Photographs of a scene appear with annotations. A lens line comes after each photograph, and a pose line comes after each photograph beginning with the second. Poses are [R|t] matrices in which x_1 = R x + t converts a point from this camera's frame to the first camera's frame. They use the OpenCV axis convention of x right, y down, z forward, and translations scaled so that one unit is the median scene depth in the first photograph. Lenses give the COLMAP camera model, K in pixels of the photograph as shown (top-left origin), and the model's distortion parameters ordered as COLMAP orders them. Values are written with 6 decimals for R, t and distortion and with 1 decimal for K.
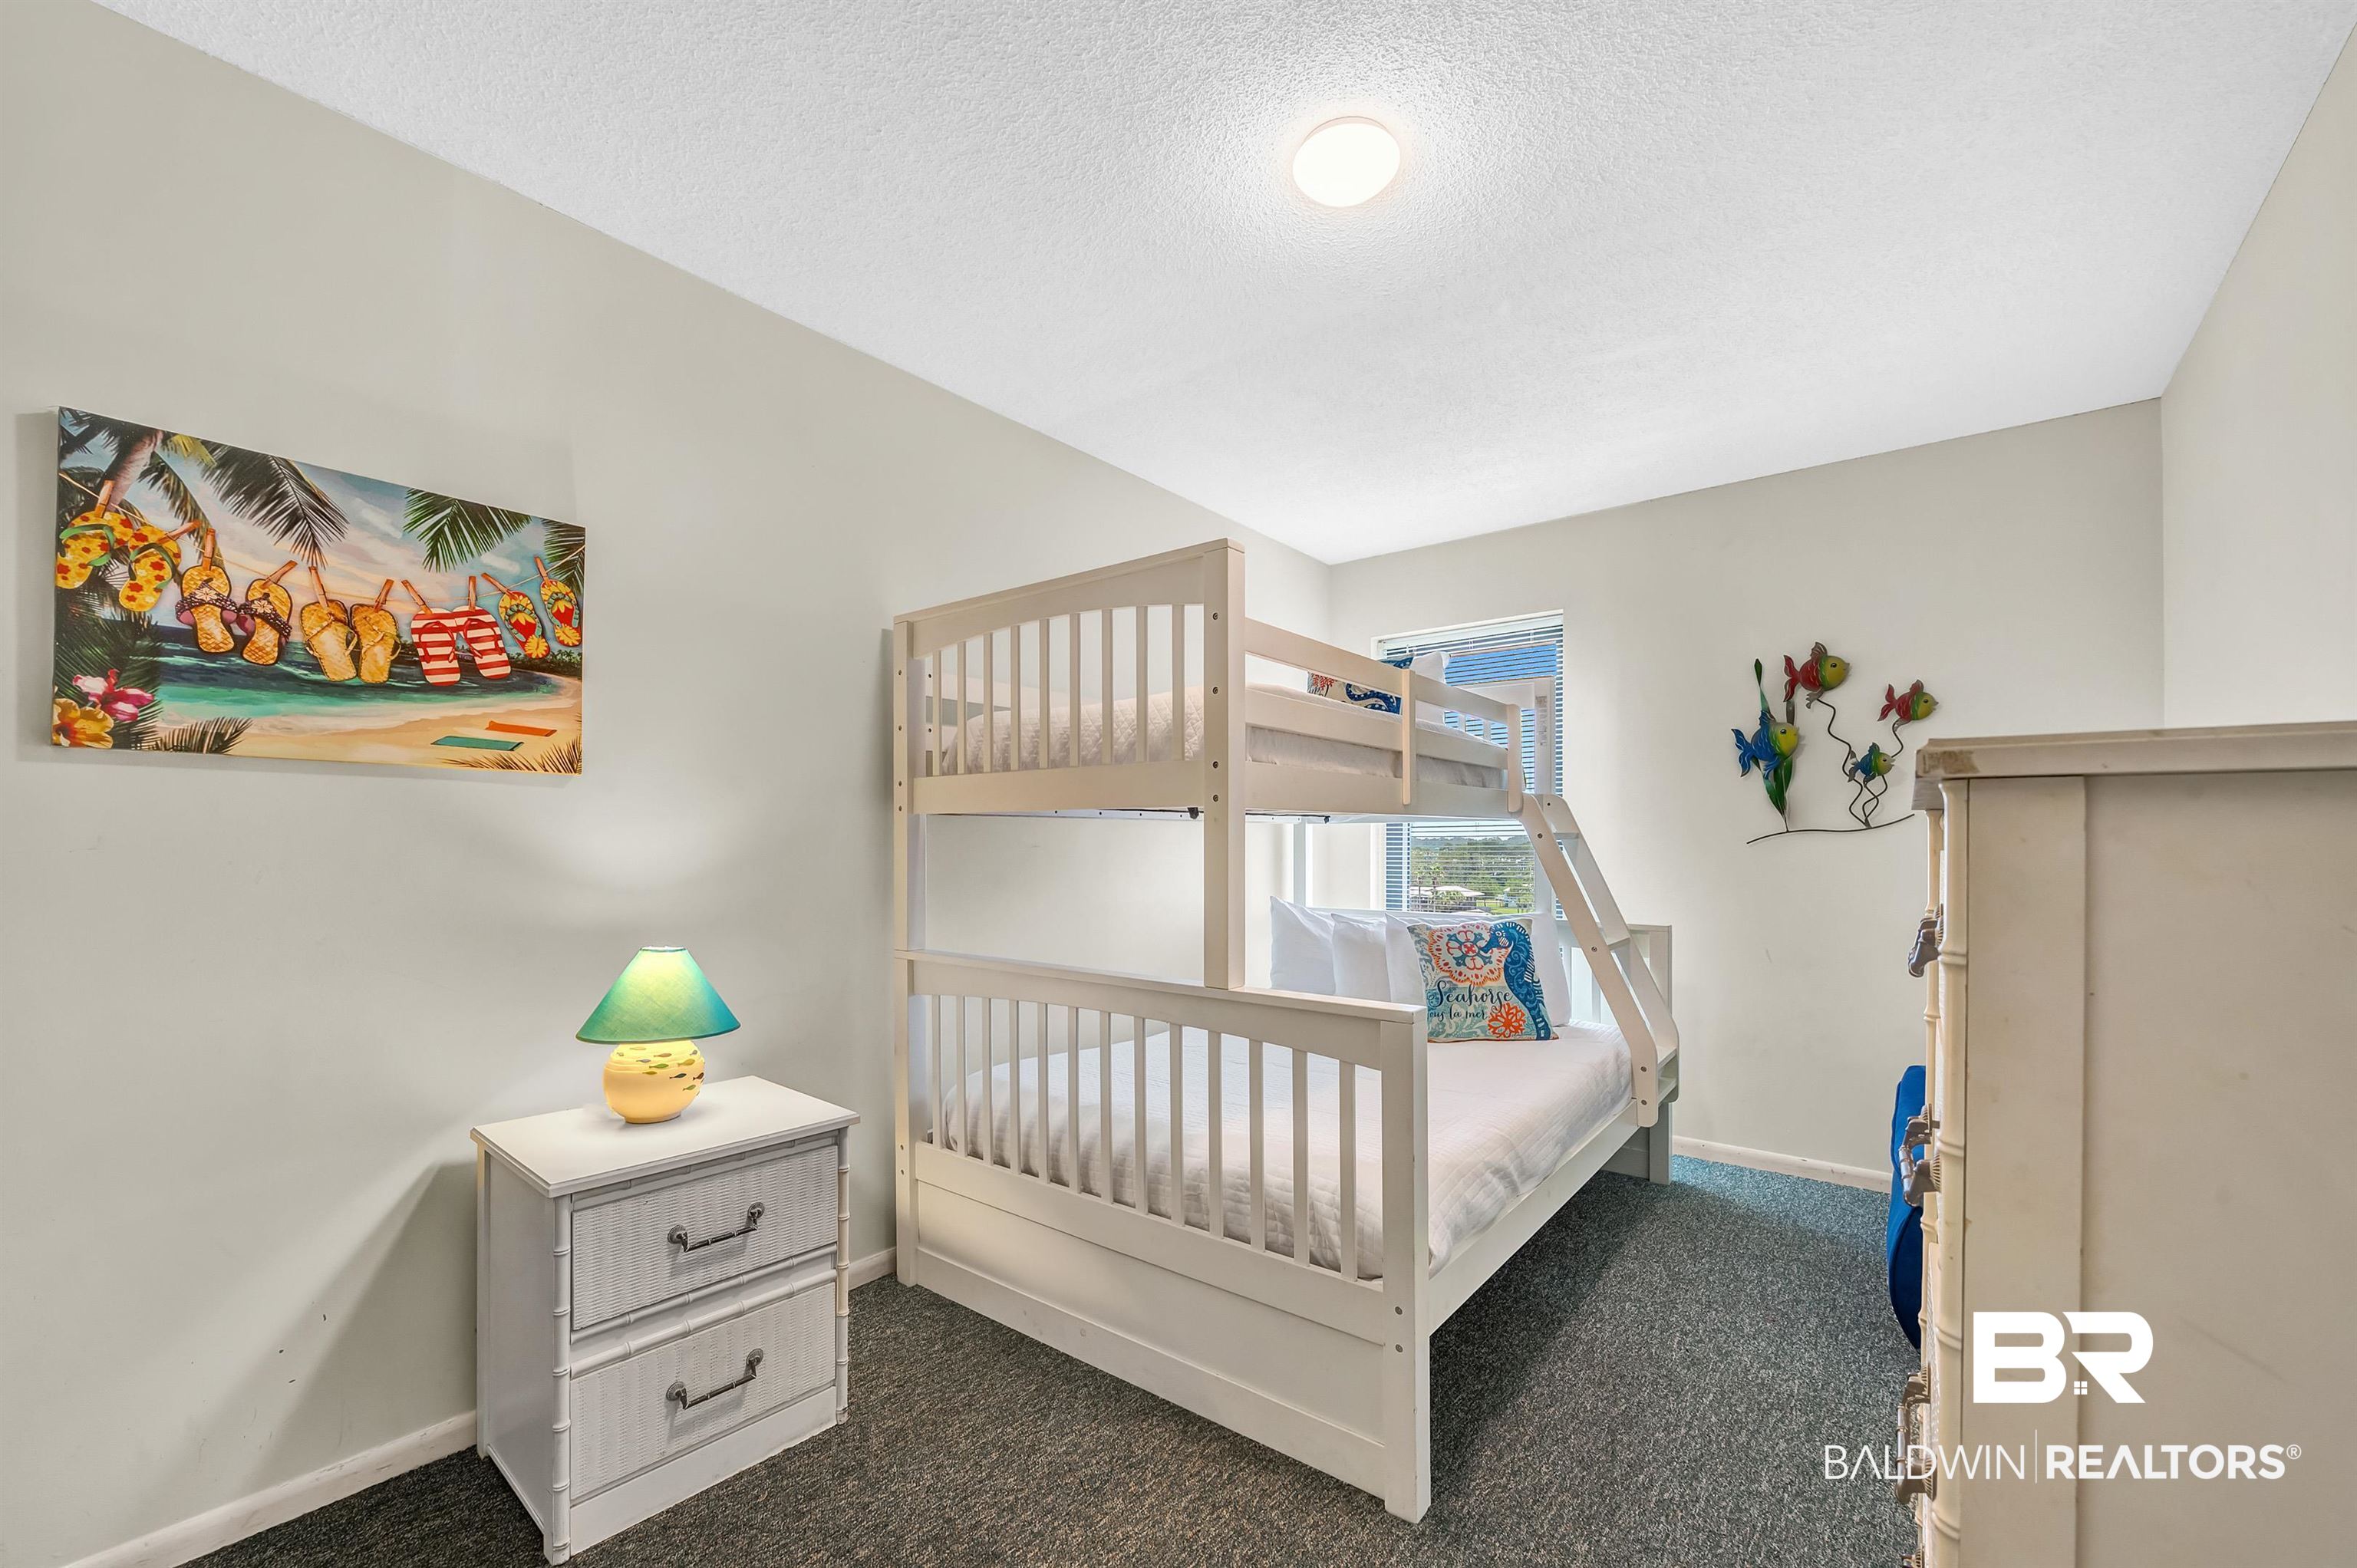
lens RADIAL K [[949.2, 0, 1192.4], [0, 949.2, 843.8], [0, 0, 1]] dist [-0.005959, -0.001210]
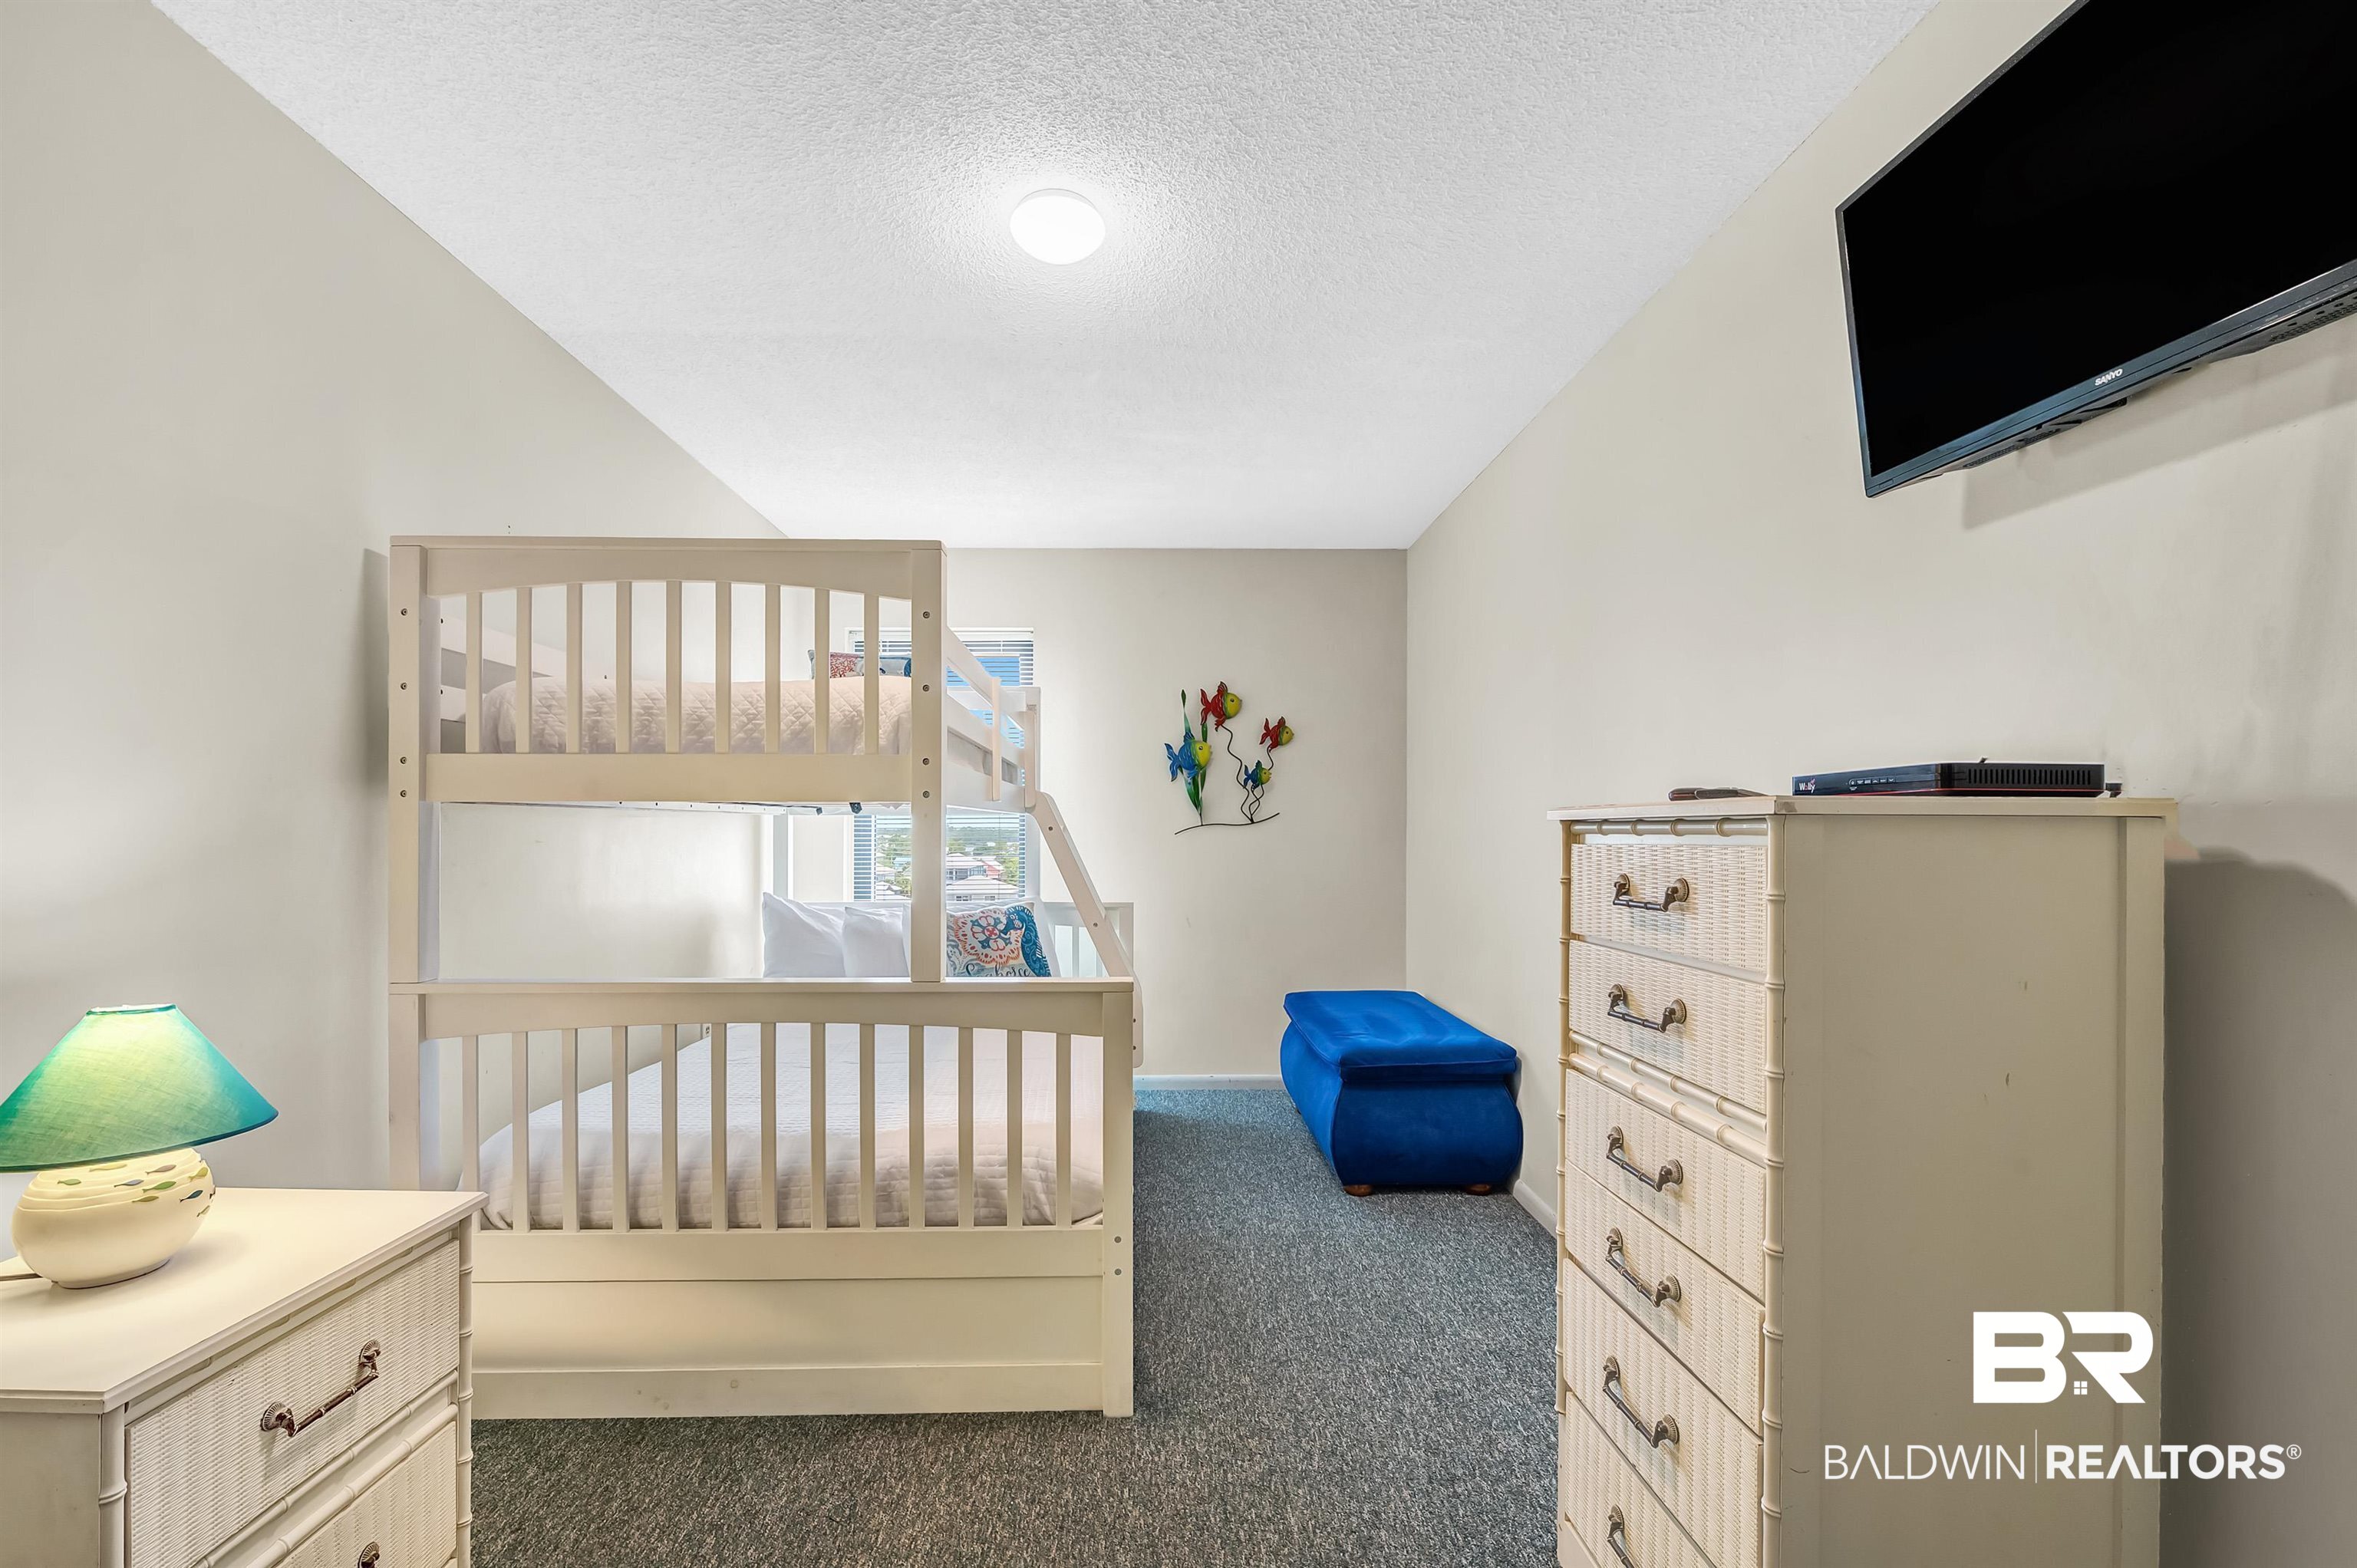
lens RADIAL K [[949.2, 0, 1157.8], [0, 949.2, 833.0], [0, 0, 1]] dist [-0.005959, -0.001210]
pose [[0.772106, -0.003042, 0.635486, -0.370269], [0.002507, 0.999995, 0.001741, -0.007091], [-0.635488, 0.000249, 0.772110, 0.052084]]
